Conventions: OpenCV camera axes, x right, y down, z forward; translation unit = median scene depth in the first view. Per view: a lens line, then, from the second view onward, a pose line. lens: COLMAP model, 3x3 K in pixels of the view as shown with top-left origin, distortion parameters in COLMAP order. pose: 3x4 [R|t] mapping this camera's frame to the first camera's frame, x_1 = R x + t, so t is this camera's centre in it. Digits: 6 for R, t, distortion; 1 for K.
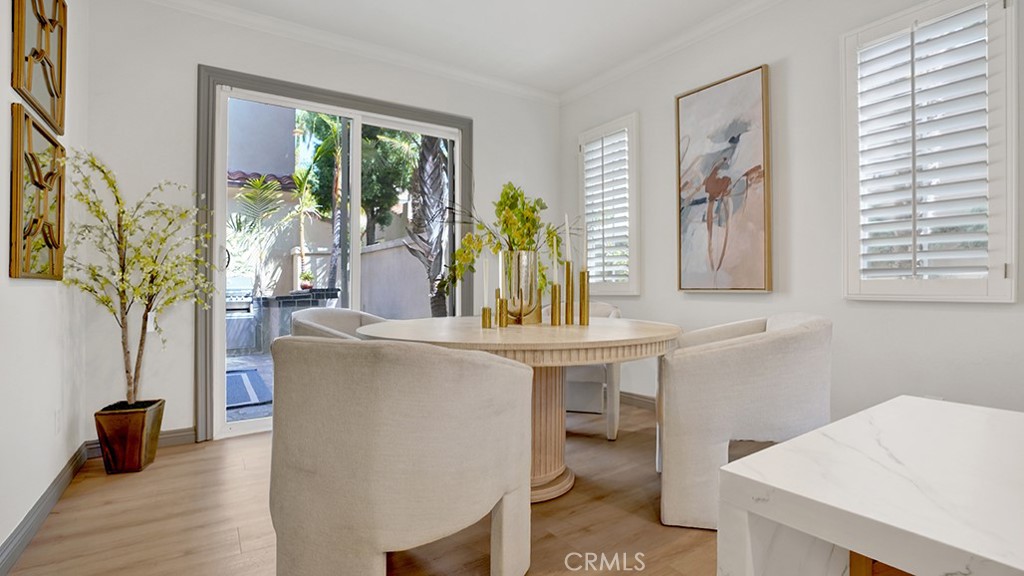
lens RADIAL K [[492.7, 0, 511.6], [0, 492.7, 286.0], [0, 0, 1]] dist [-0.062985, 0.031033]
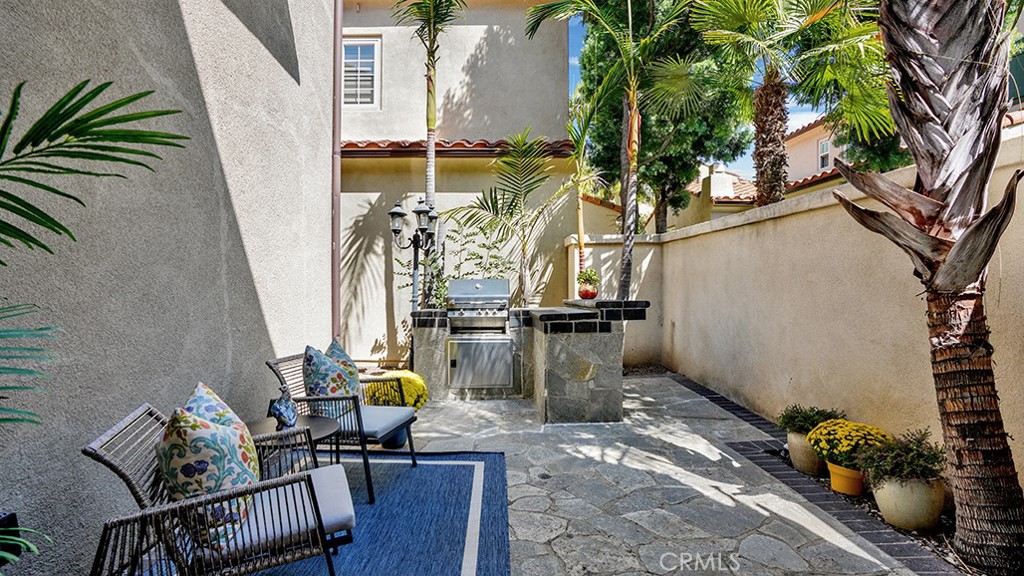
lens RADIAL K [[492.7, 0, 511.6], [0, 492.7, 286.0], [0, 0, 1]] dist [-0.062985, 0.031033]
pose [[0.862189, 0.012135, -0.506442, -0.197245], [-0.008578, 0.999919, 0.009357, -0.015736], [0.506515, -0.003724, 0.862223, 0.431422]]
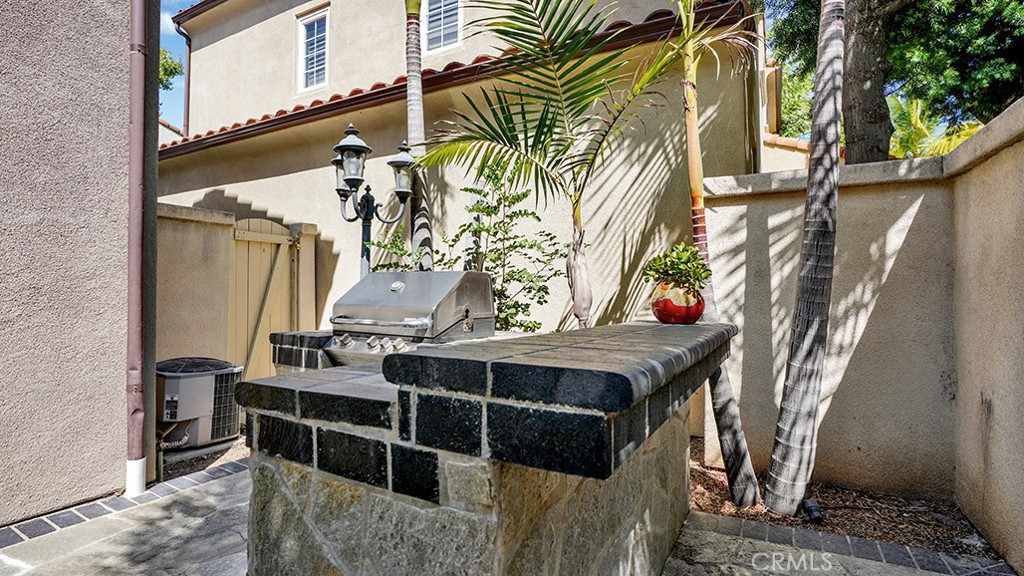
lens RADIAL K [[467.9, 0, 512.0], [0, 467.9, 288.0], [0, 0, 1]] dist [-0.044140, 0.000595]
pose [[0.444371, 0.015501, -0.895709, -0.270828], [-0.016055, 0.999828, 0.009337, -0.012237], [0.895699, 0.010232, 0.444543, 0.909274]]
